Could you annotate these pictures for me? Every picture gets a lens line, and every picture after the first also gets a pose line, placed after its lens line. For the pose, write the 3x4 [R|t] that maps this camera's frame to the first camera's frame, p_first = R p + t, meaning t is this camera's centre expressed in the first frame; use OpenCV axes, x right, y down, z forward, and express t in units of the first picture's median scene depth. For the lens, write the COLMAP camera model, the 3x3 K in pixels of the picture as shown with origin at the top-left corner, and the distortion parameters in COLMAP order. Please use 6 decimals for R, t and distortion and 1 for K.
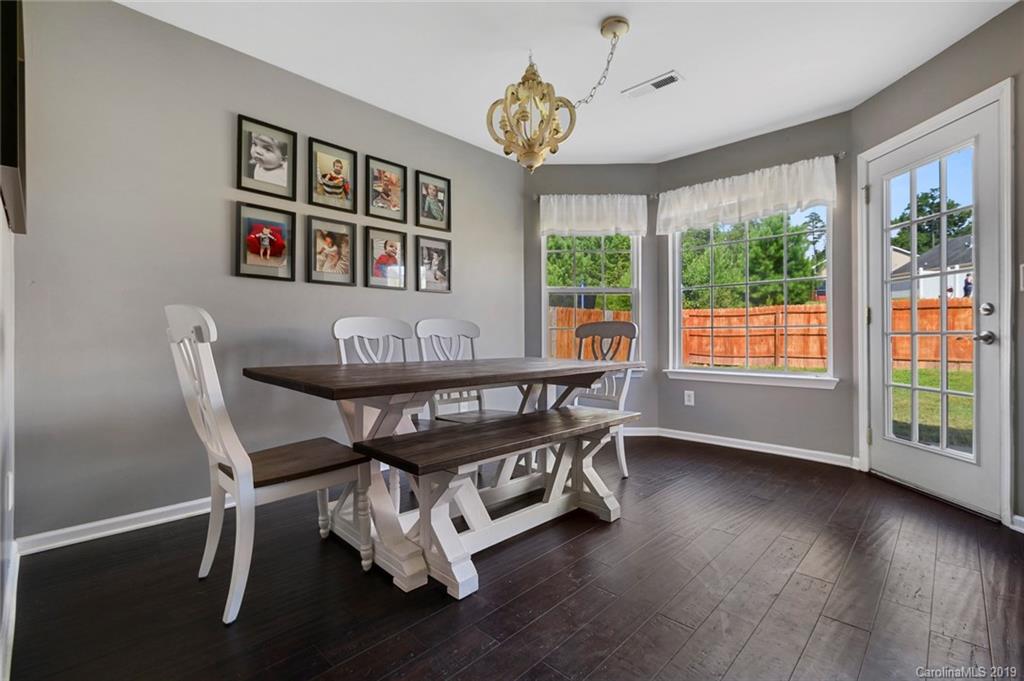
lens RADIAL K [[463.6, 0, 513.9], [0, 463.6, 337.5], [0, 0, 1]] dist [0.008145, -0.003401]
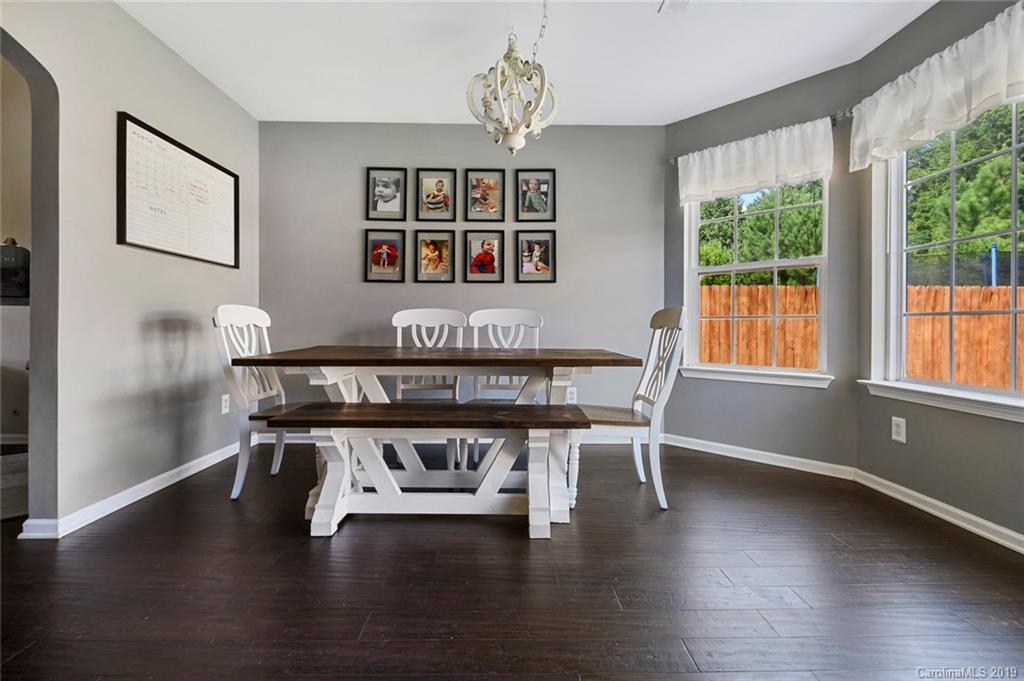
lens RADIAL K [[463.6, 0, 514.9], [0, 463.6, 329.7], [0, 0, 1]] dist [0.008145, -0.003401]
pose [[0.696612, 0.013488, -0.717321, 0.596036], [-0.008278, 0.999908, 0.010762, -0.004064], [0.717401, -0.001559, 0.696659, 0.272464]]
